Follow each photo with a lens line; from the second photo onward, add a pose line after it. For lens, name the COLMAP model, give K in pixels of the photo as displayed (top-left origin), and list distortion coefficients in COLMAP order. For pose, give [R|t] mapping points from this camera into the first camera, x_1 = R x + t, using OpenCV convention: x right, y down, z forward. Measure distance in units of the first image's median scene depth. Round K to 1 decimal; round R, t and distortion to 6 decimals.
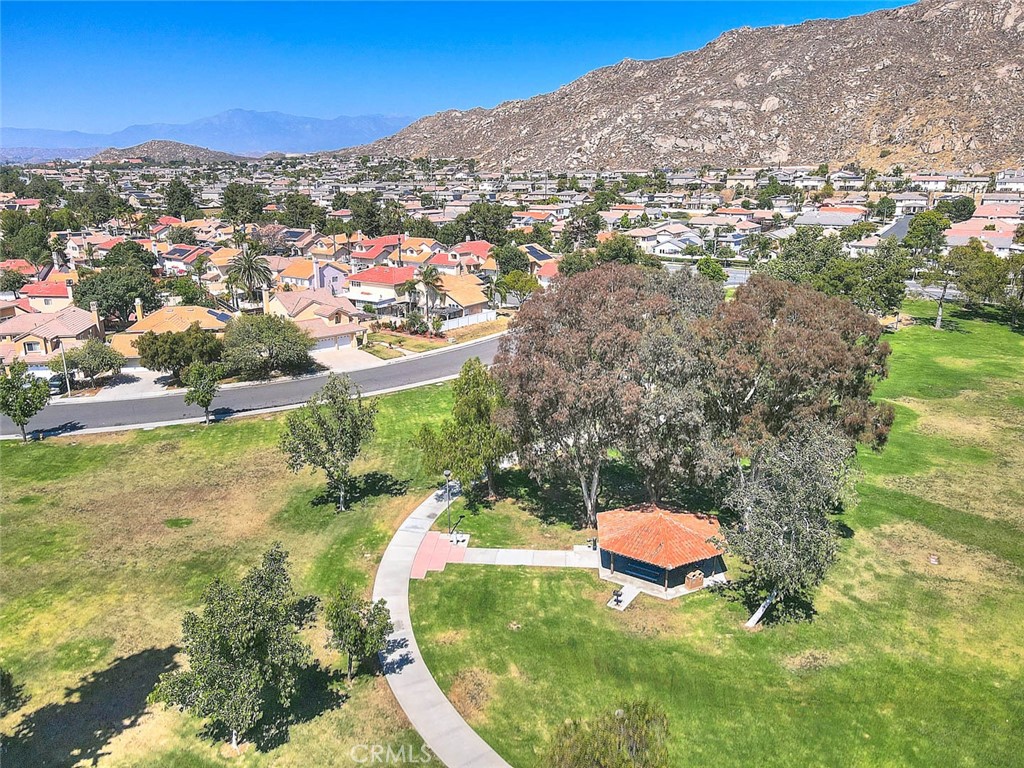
lens RADIAL K [[737.3, 0, 512.0], [0, 737.3, 384.0], [0, 0, 1]] dist [-0.002377, 0.038876]
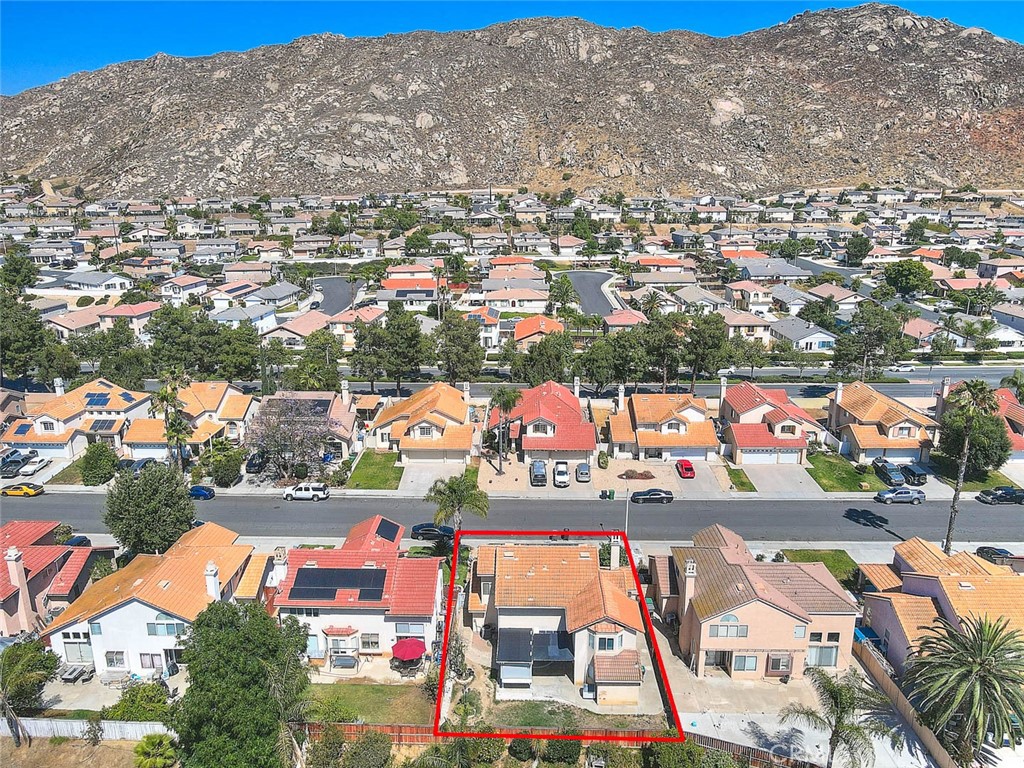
lens RADIAL K [[749.7, 0, 512.0], [0, 749.7, 384.0], [0, 0, 1]] dist [0.024155, -0.002851]
pose [[0.817940, -0.158212, 0.553121, -0.140039], [0.165715, 0.985486, 0.036828, -0.066614], [-0.550920, 0.061537, 0.832286, 0.166121]]
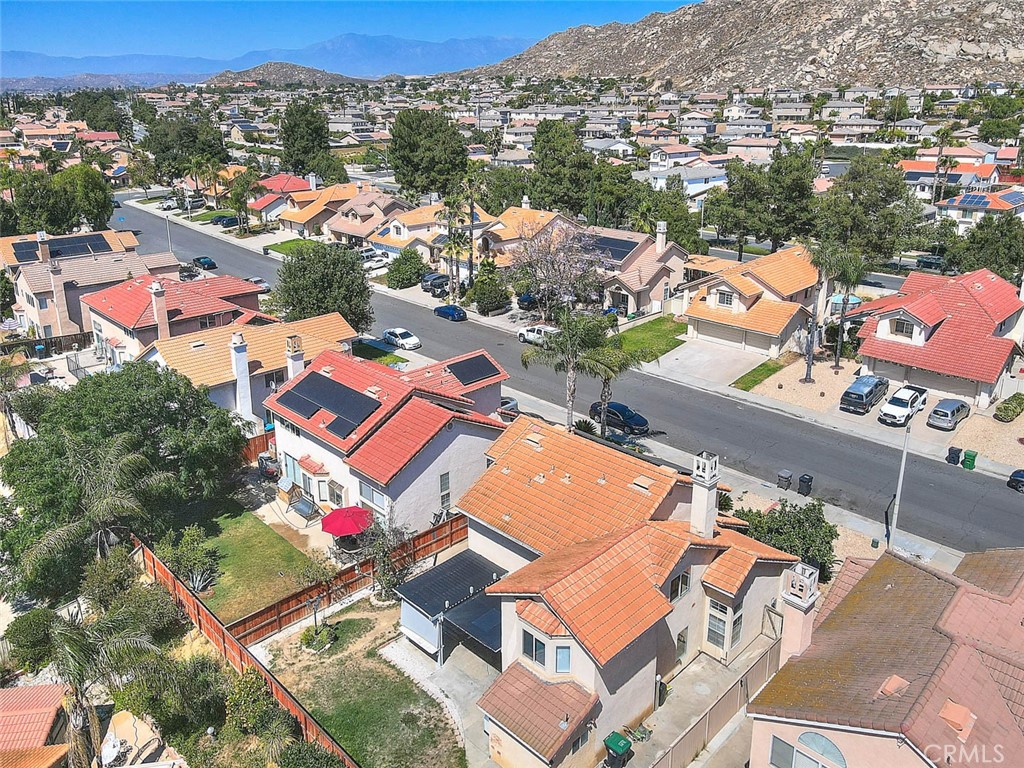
lens RADIAL K [[772.0, 0, 515.6], [0, 772.0, 321.9], [0, 0, 1]] dist [0.039728, -0.038830]
pose [[0.990187, 0.034908, -0.135318, -0.089362], [-0.034299, 0.999388, 0.006832, -0.051872], [0.135474, -0.002124, 0.990779, 0.189376]]
